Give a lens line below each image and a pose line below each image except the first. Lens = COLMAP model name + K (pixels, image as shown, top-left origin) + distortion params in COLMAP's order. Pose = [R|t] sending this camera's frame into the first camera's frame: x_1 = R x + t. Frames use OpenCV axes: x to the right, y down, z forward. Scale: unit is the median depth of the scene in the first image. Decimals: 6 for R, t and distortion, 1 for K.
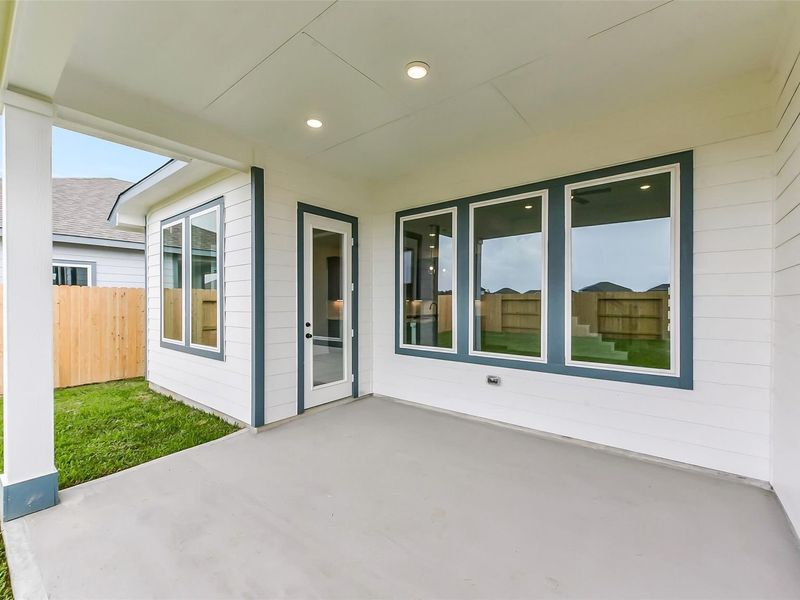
lens RADIAL K [[350.1, 0, 402.3], [0, 350.1, 301.5], [0, 0, 1]] dist [0.007581, -0.000710]
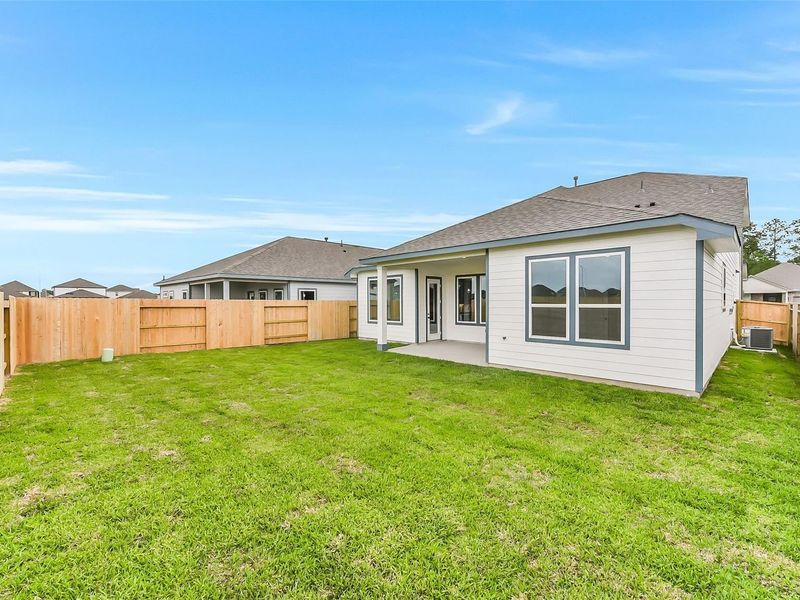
lens RADIAL K [[350.1, 0, 402.3], [0, 350.1, 301.5], [0, 0, 1]] dist [0.007581, -0.000710]
pose [[0.993840, -0.001247, -0.110821, -0.134250], [0.000209, 0.999956, -0.009372, -0.015327], [0.110827, 0.009291, 0.993796, -1.903125]]
